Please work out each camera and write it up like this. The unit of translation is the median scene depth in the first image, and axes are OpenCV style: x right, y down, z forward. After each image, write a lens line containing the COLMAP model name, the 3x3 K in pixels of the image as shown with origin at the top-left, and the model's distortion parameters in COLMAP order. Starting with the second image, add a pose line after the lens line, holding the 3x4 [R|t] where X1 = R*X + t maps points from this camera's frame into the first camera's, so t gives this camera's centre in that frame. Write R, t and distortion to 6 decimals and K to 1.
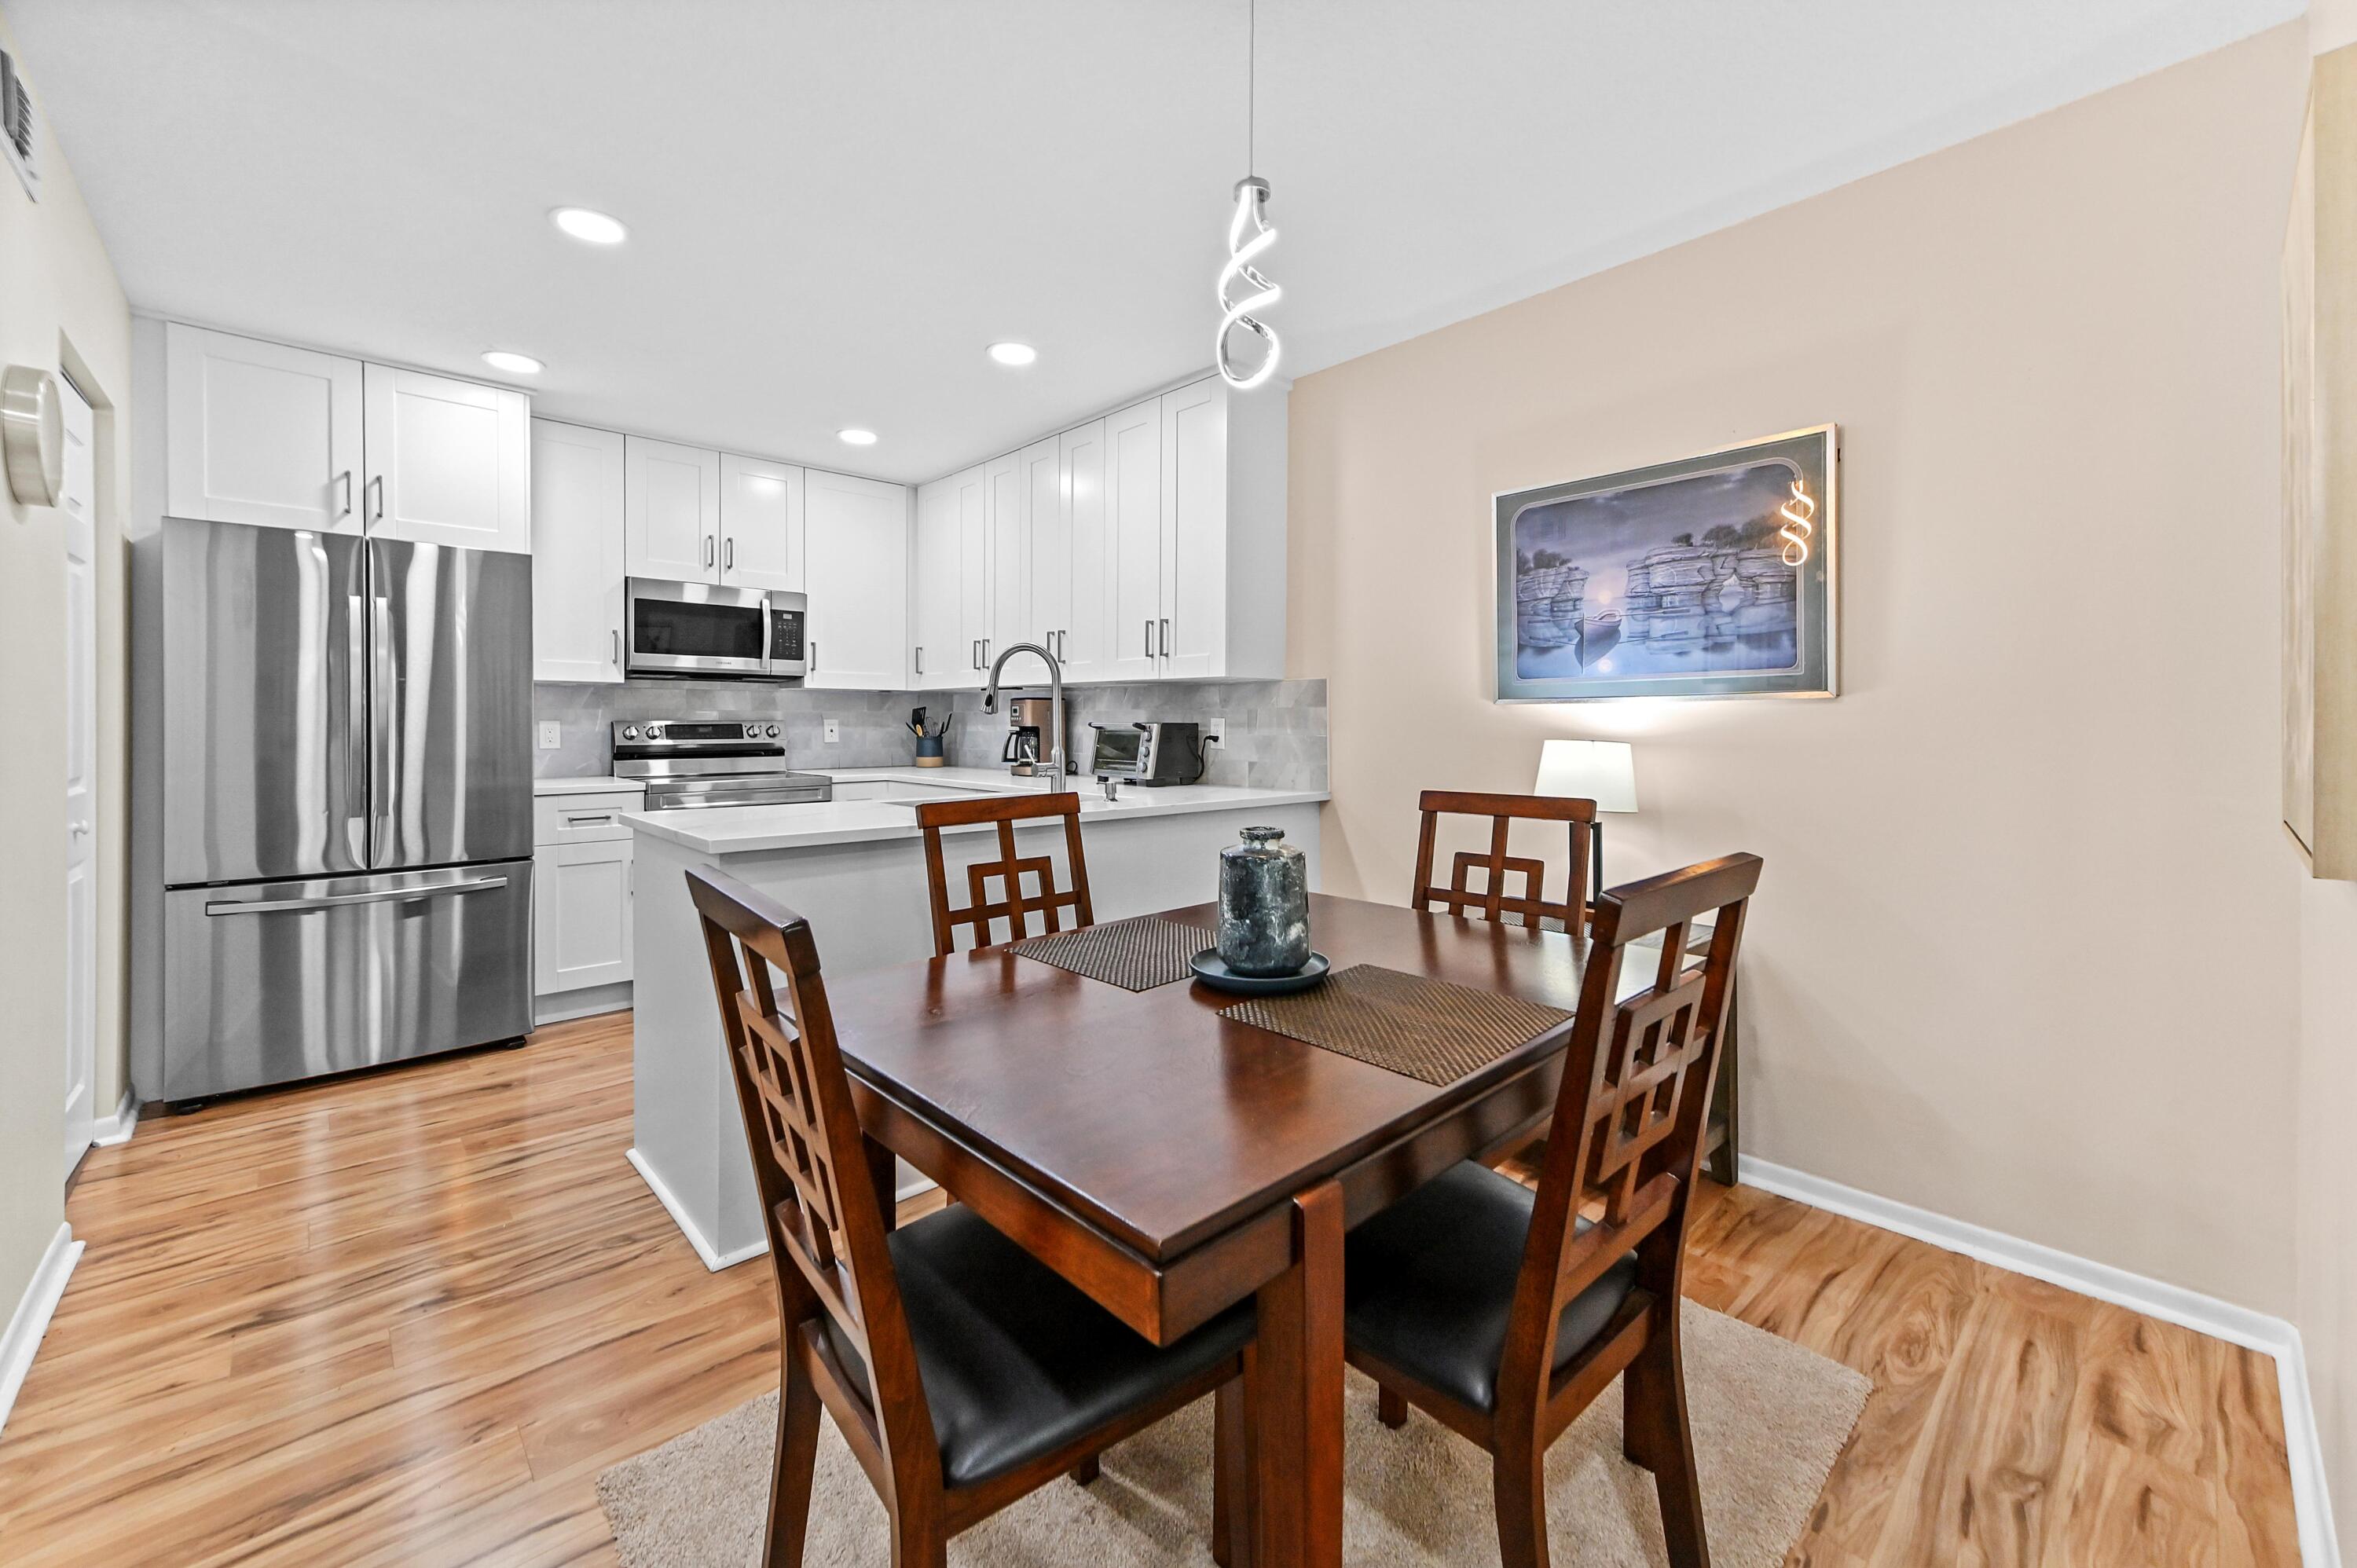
lens RADIAL K [[934.3, 0, 1170.1], [0, 934.3, 728.6], [0, 0, 1]] dist [0.000825, 0.000207]
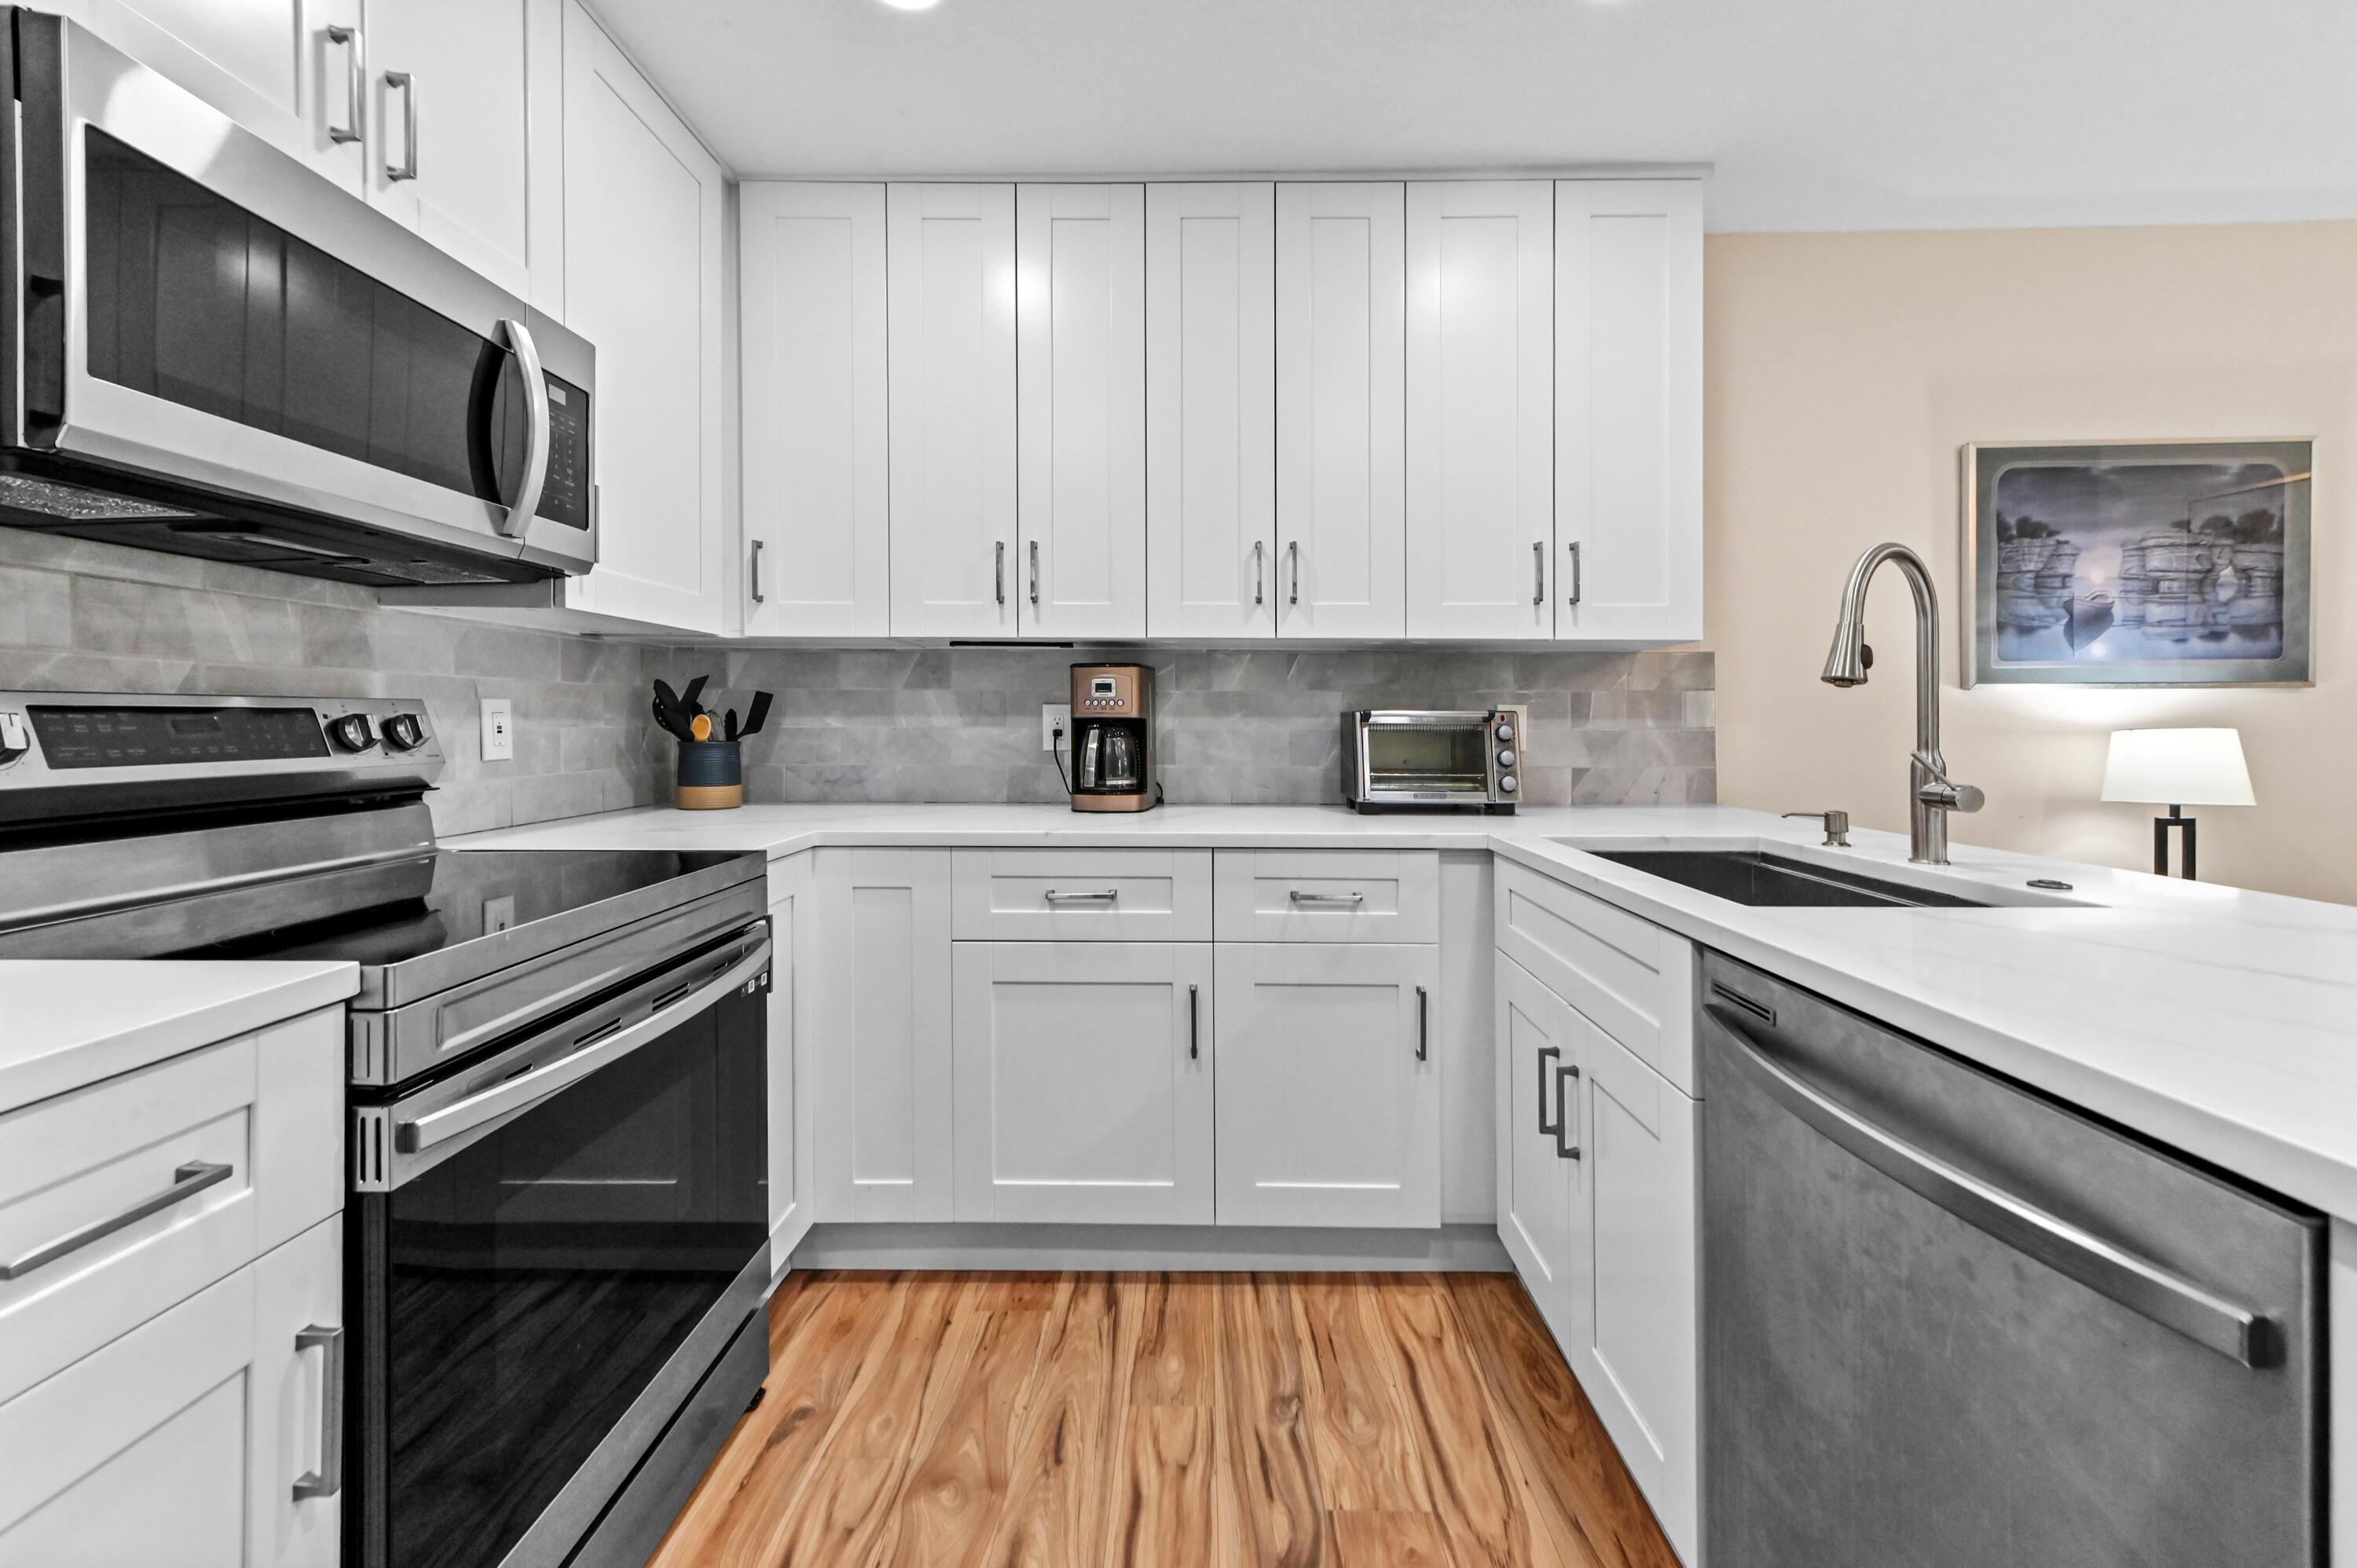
lens RADIAL K [[956.5, 0, 1206.5], [0, 956.5, 716.3], [0, 0, 1]] dist [0.011015, 0.000191]
pose [[0.686497, 0.002891, 0.727126, -0.621381], [0.004574, 0.999955, -0.008294, 0.002106], [-0.727118, 0.009019, 0.686453, 0.725532]]
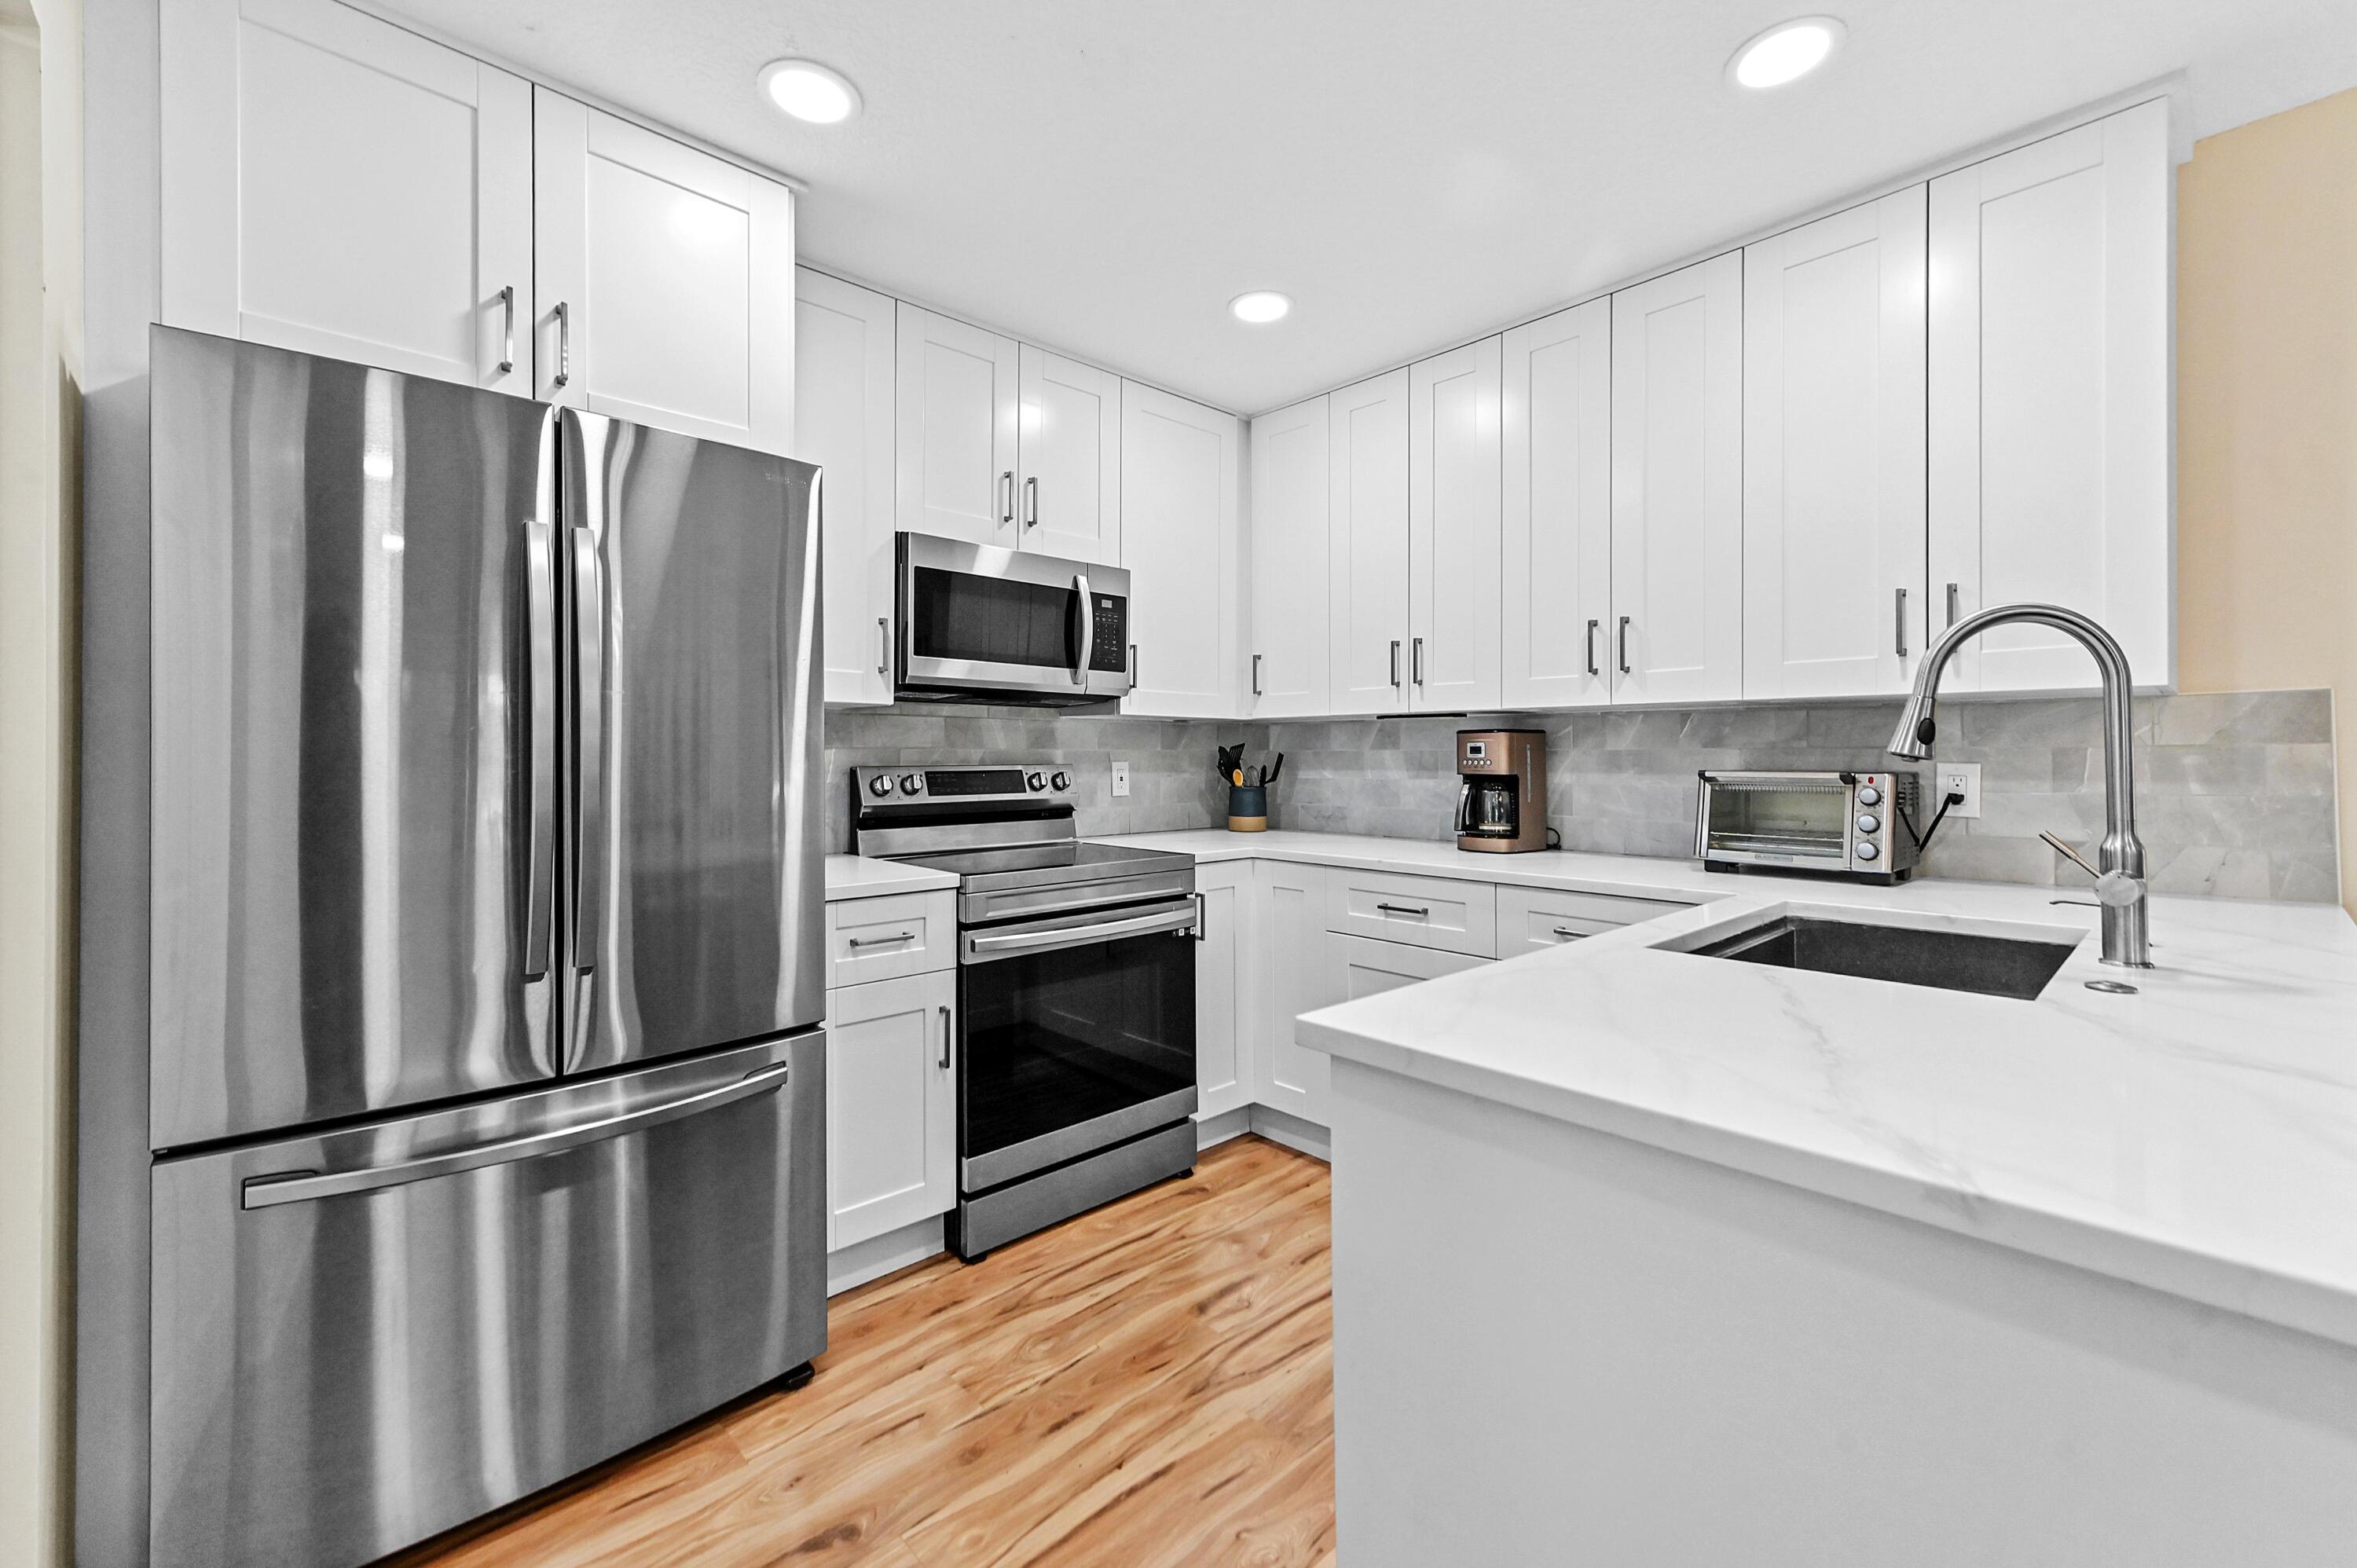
lens RADIAL K [[965.6, 0, 1155.1], [0, 965.6, 748.0], [0, 0, 1]] dist [0.012396, 0.000197]
pose [[0.999948, -0.000876, -0.010141, -0.457800], [0.000694, 0.999839, -0.017920, -0.010413], [0.010155, 0.017912, 0.999788, 0.416640]]
